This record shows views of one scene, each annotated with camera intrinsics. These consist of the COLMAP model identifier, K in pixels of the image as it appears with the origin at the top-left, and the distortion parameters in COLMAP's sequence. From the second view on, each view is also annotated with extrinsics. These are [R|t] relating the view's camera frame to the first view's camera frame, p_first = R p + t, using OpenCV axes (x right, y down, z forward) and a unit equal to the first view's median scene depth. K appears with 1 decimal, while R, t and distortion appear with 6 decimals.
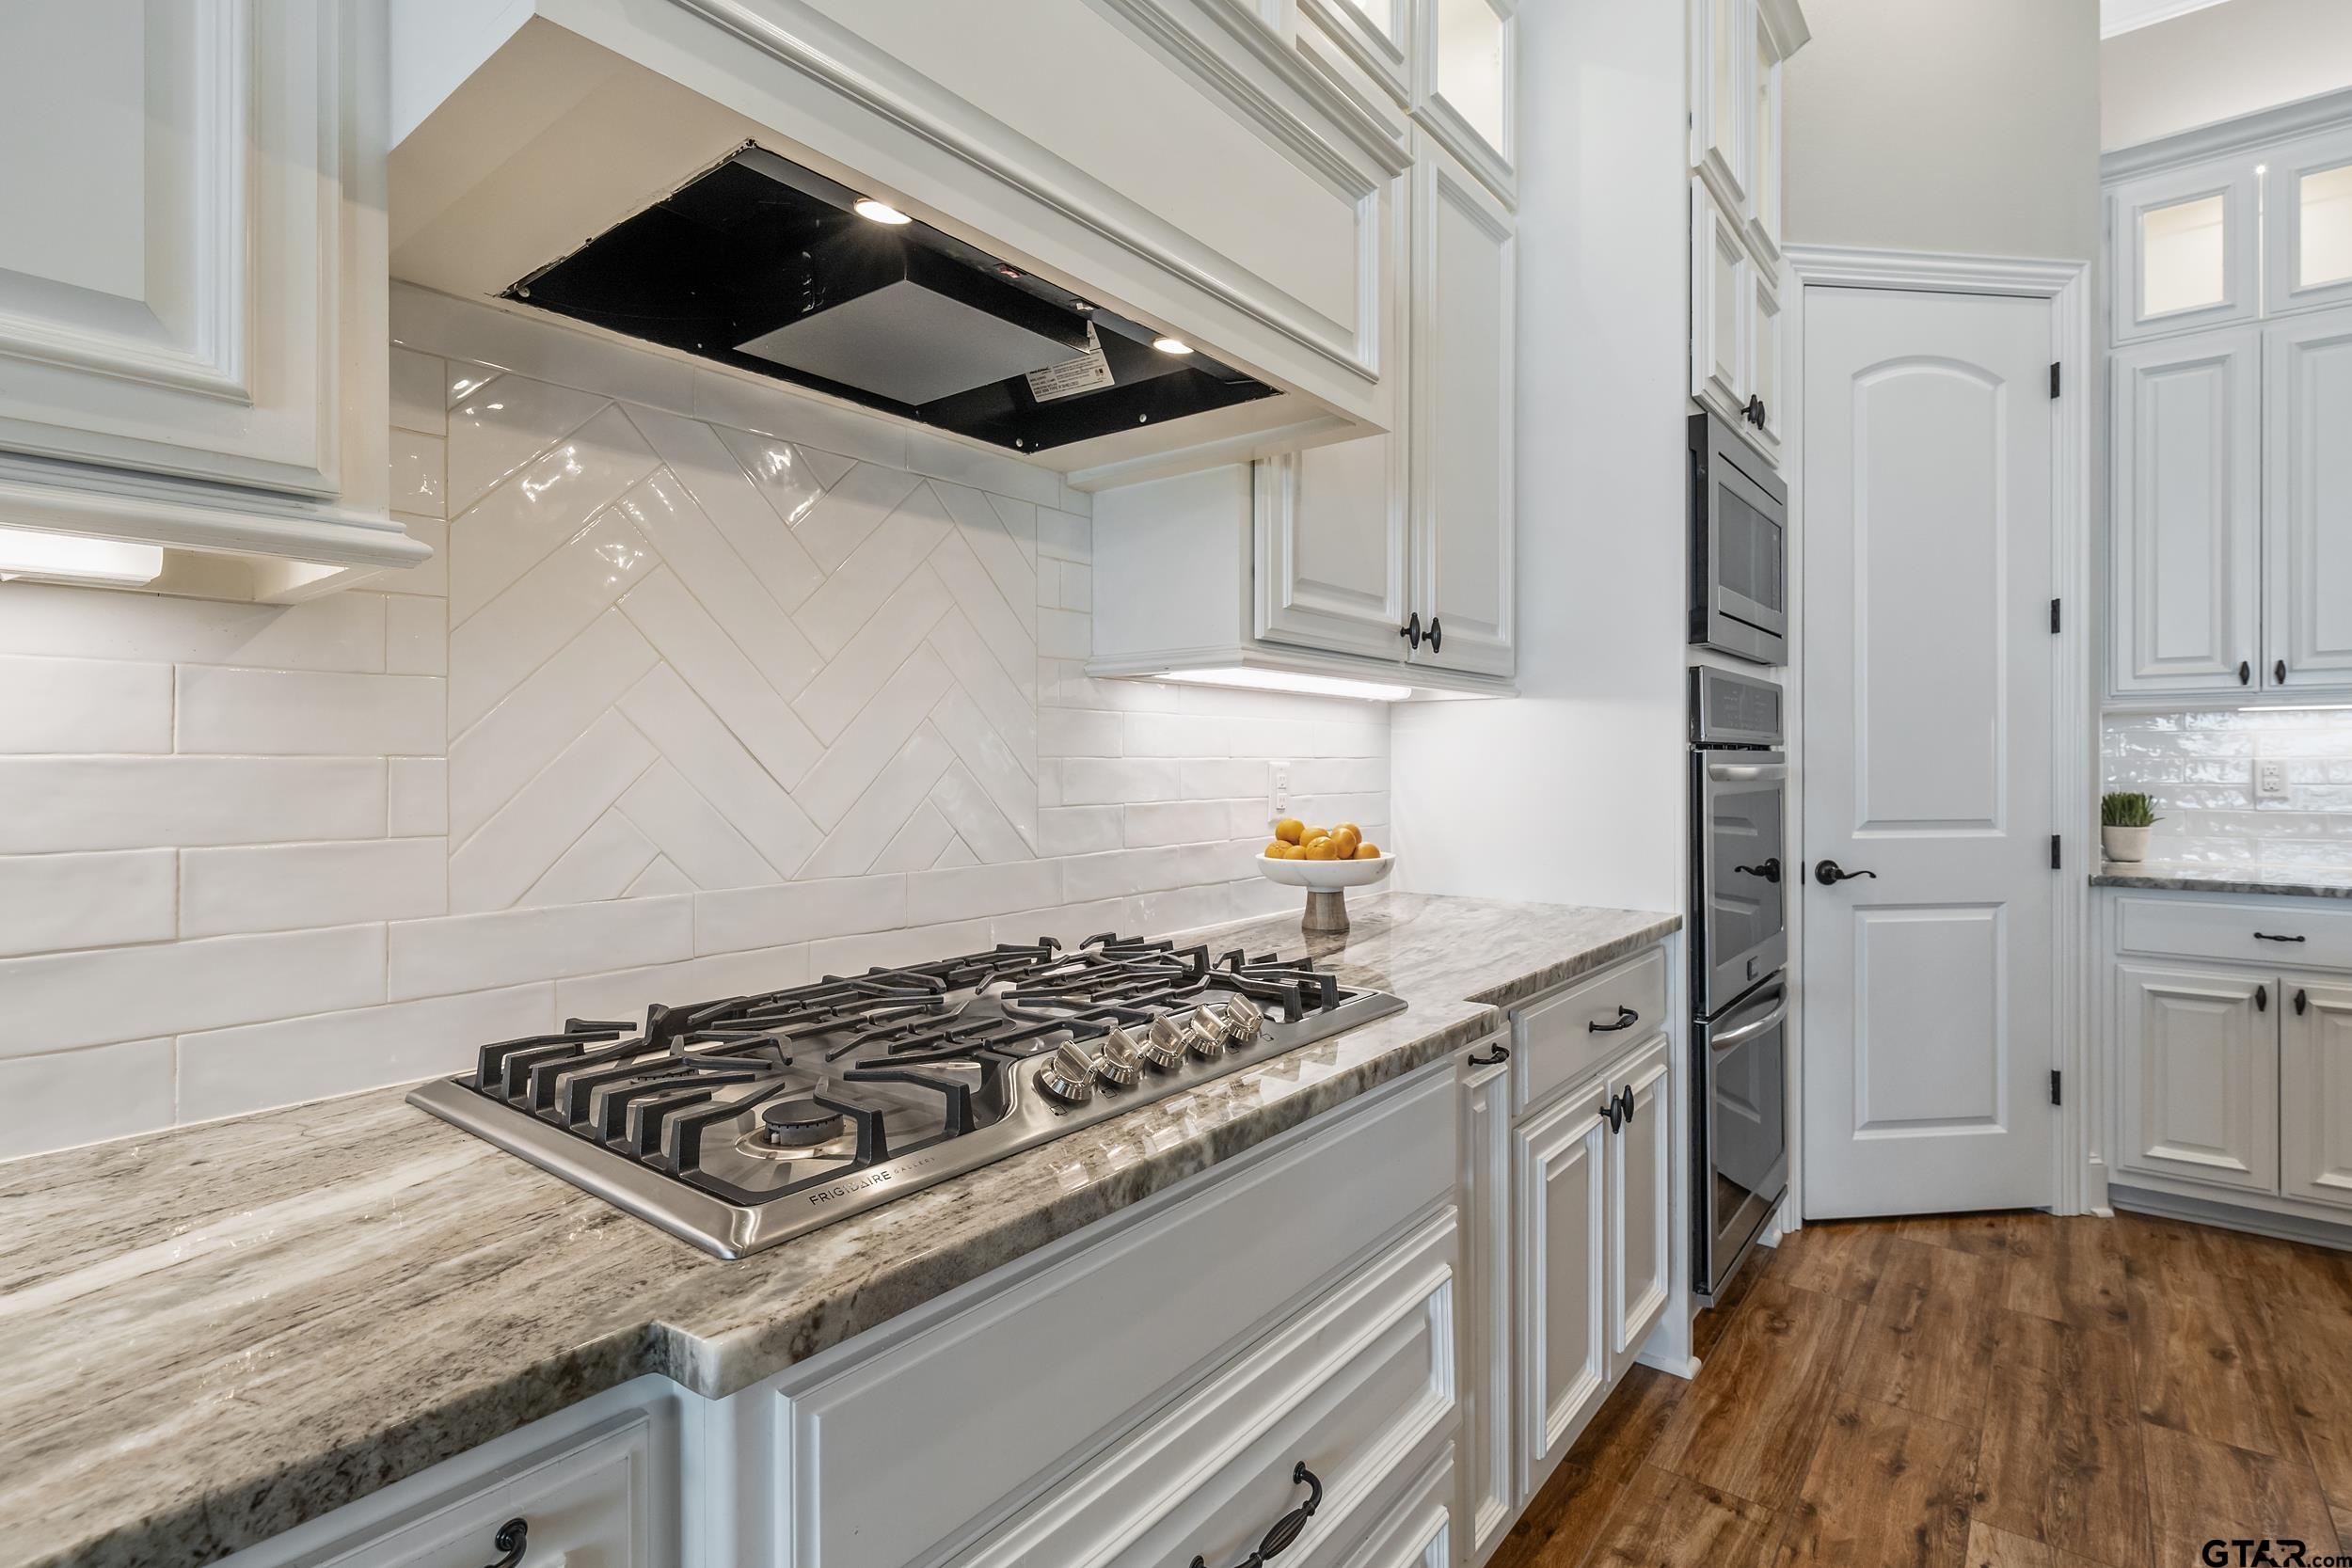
lens RADIAL K [[1128.0, 0, 1182.9], [0, 1128.0, 763.2], [0, 0, 1]] dist [0.003023, 0.001250]
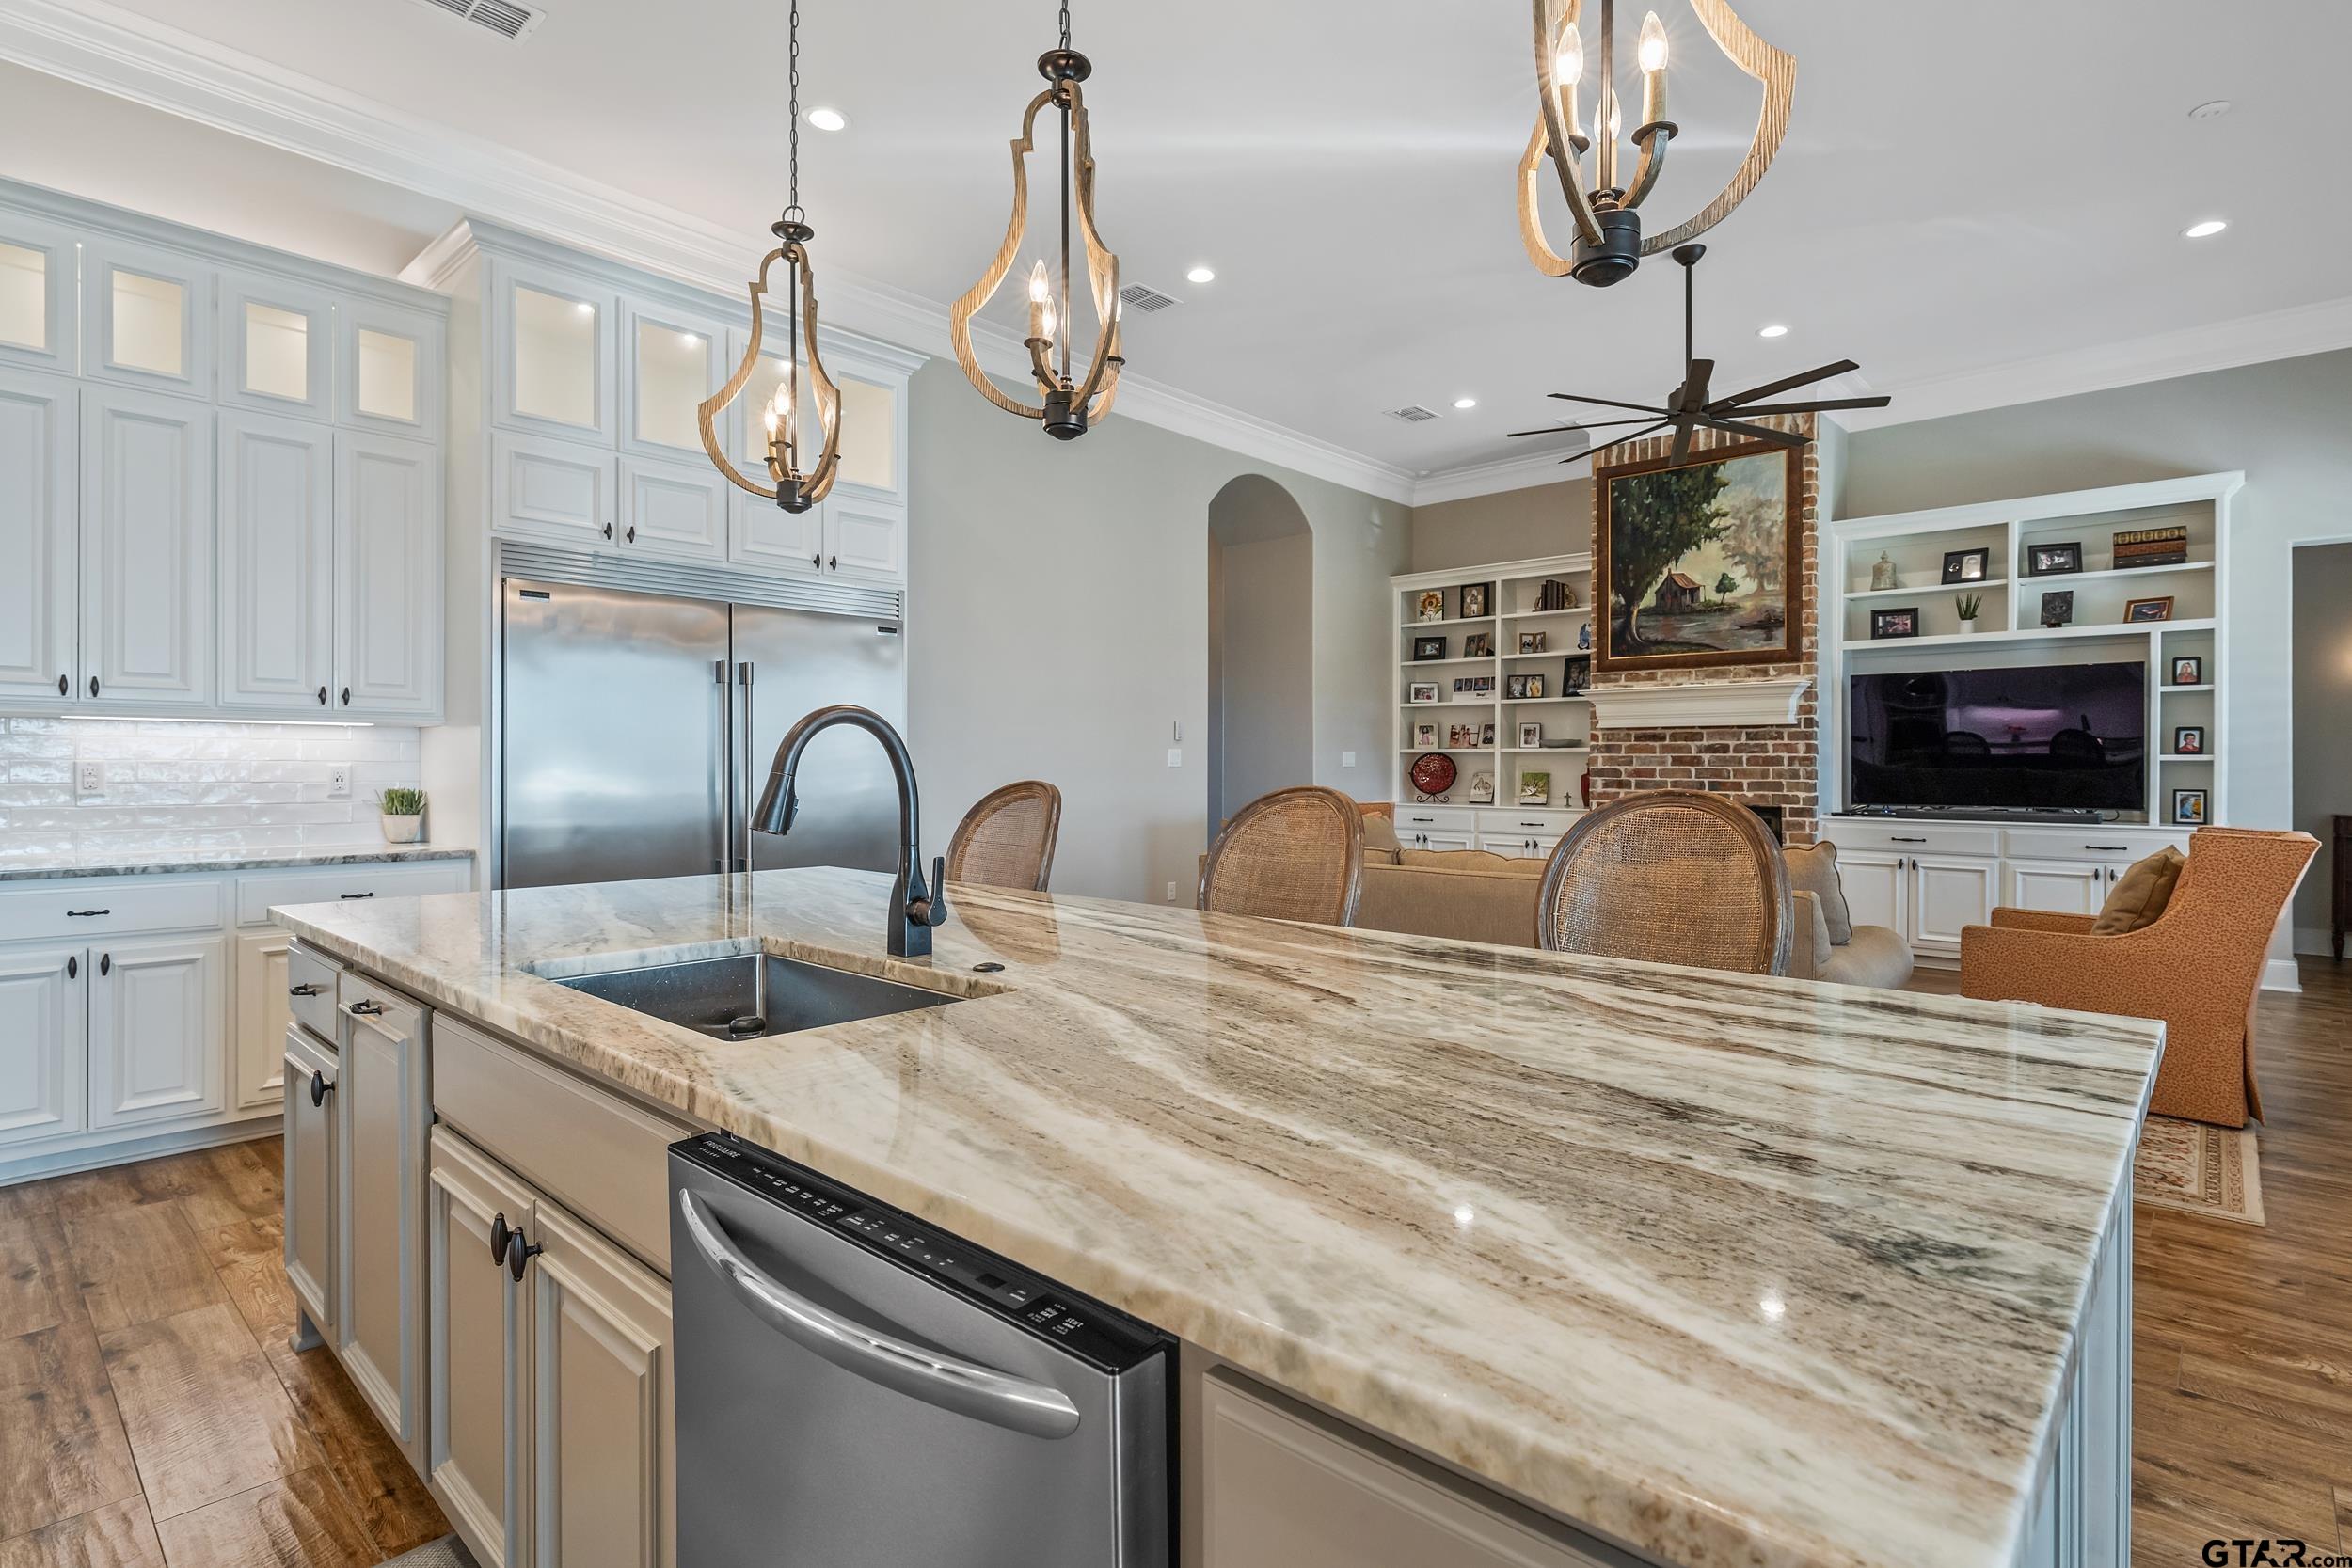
lens RADIAL K [[1163.8, 0, 1178.0], [0, 1163.8, 768.5], [0, 0, 1]] dist [0.008125, 0.000203]
pose [[0.081301, 0.000754, 0.996689, -0.144093], [-0.004151, 0.999991, -0.000418, -0.000428], [-0.996681, -0.004104, 0.081304, -0.211144]]
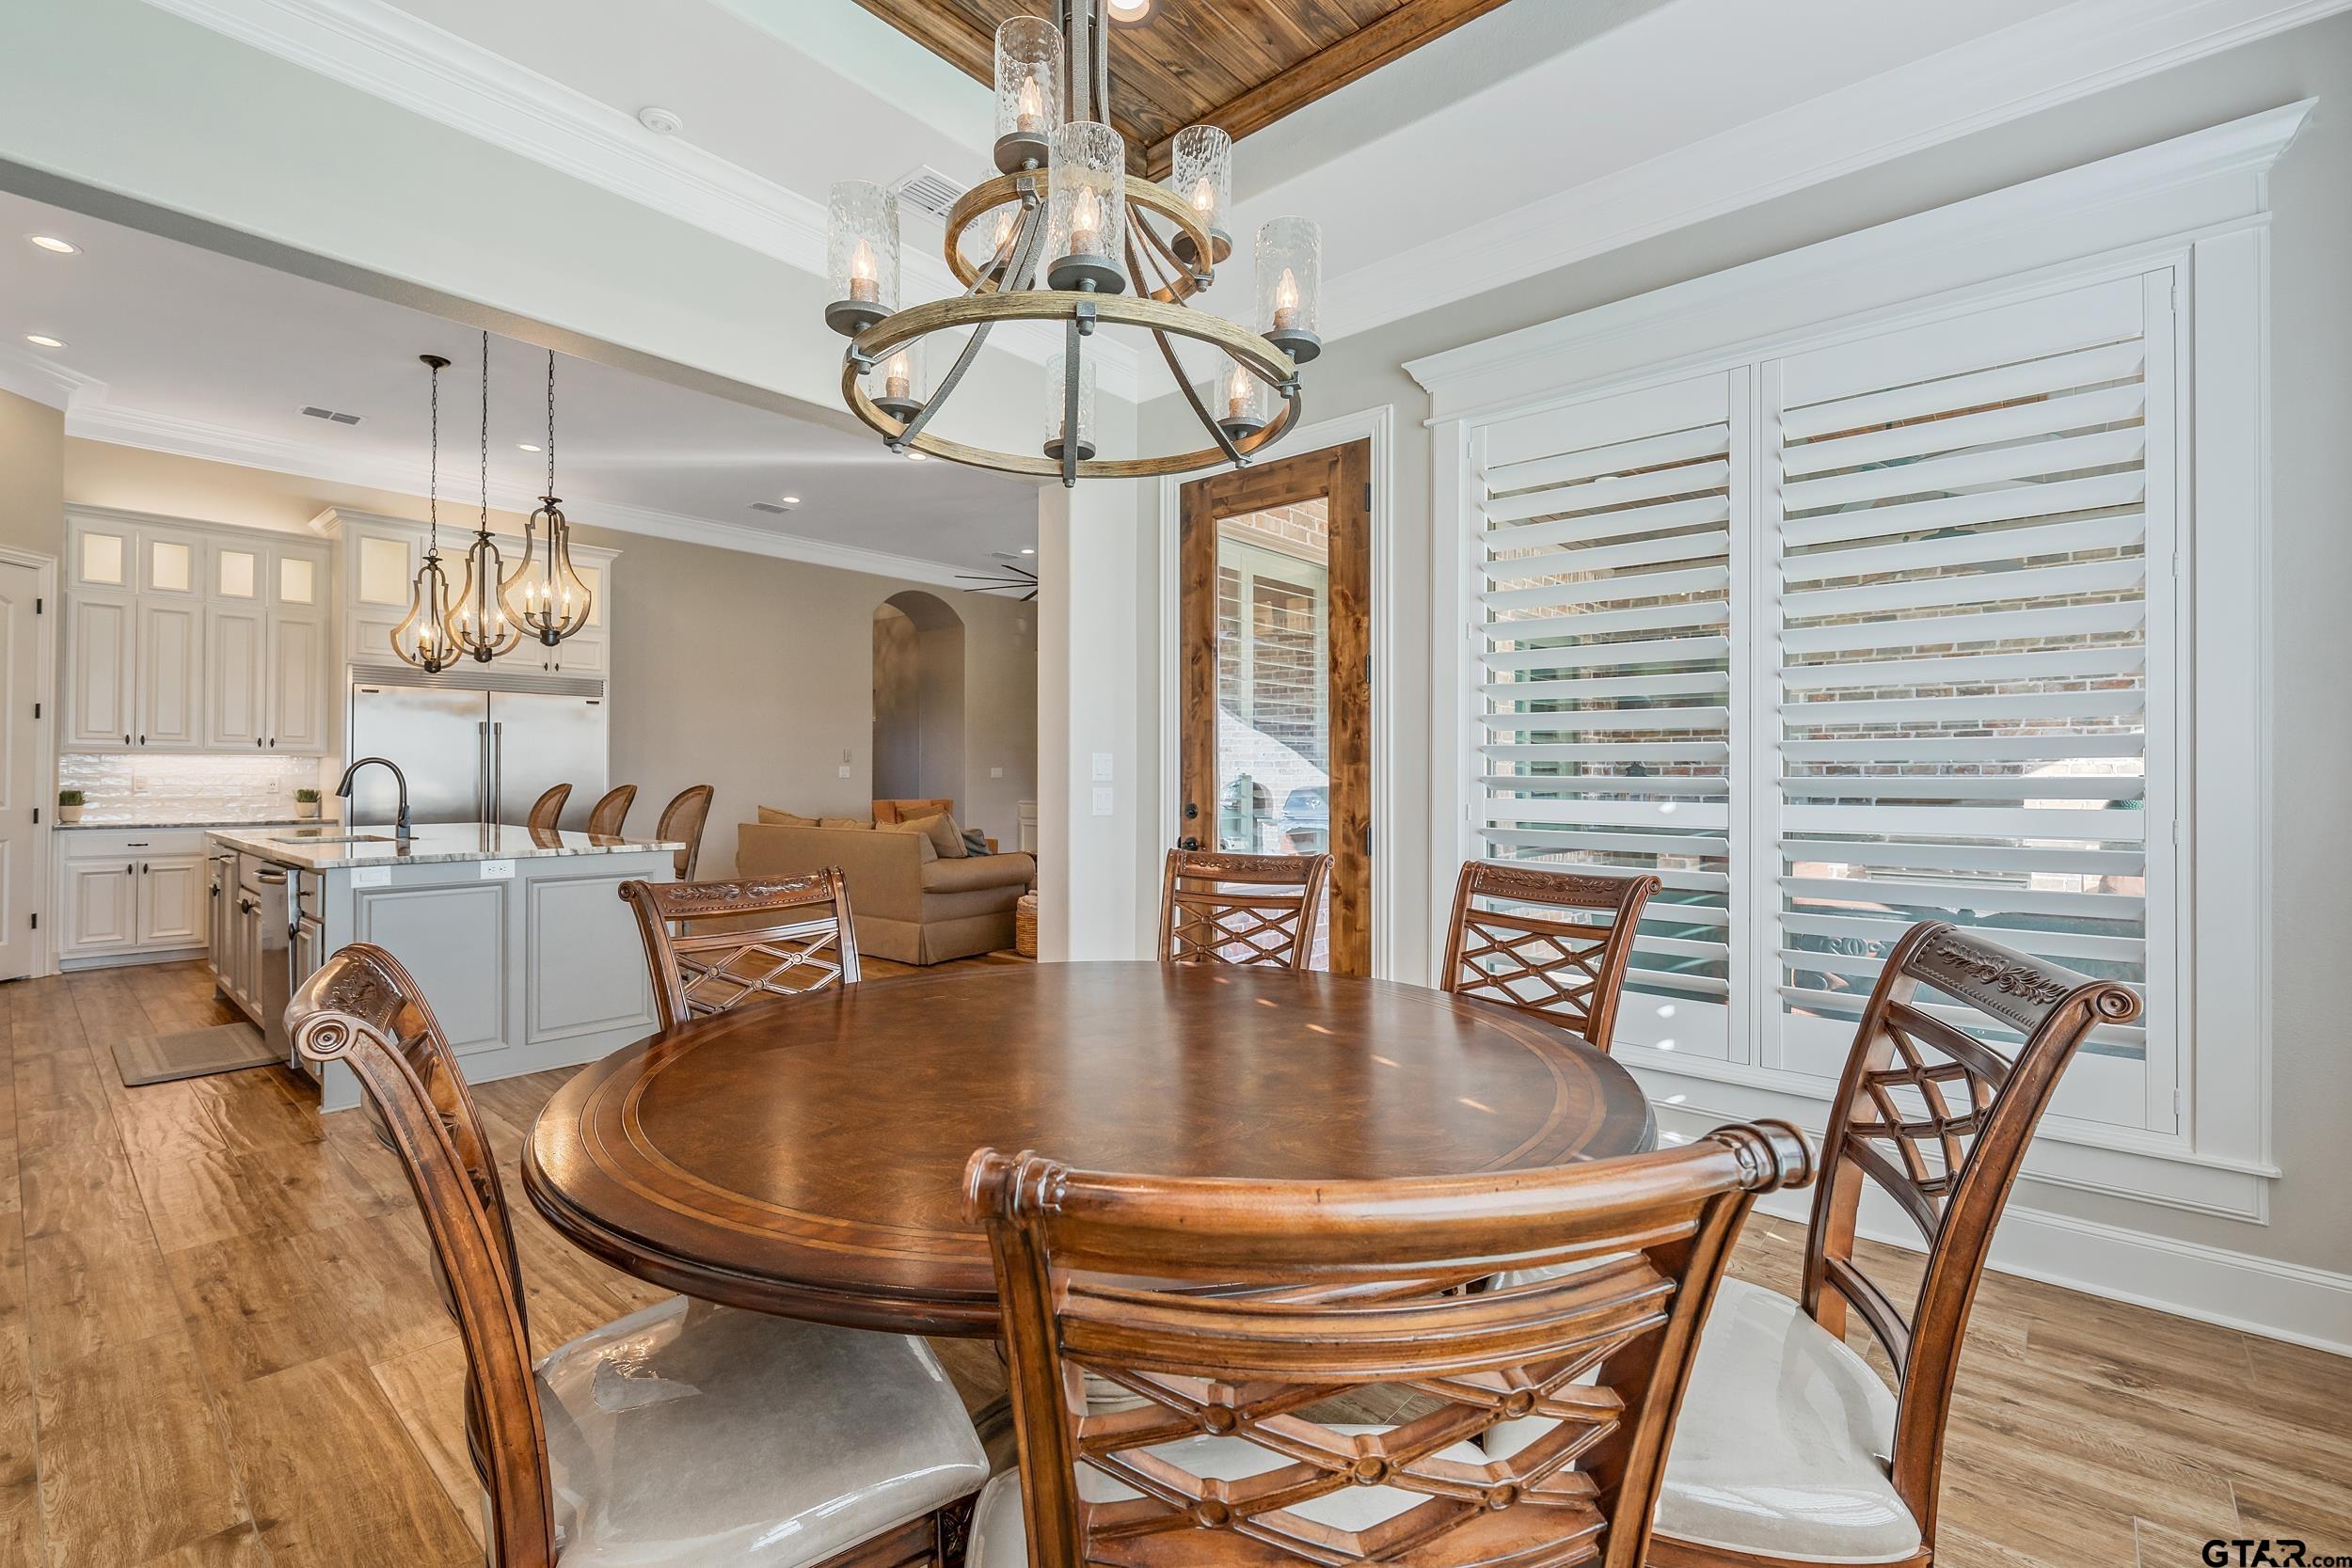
lens RADIAL K [[1045.1, 0, 1177.2], [0, 1045.1, 768.6], [0, 0, 1]] dist [0.007462, 0.000383]
pose [[0.060357, 0.009094, 0.998135, -1.181874], [-0.006510, 0.999941, -0.008717, -0.012679], [-0.998156, -0.005972, 0.060412, -1.386147]]
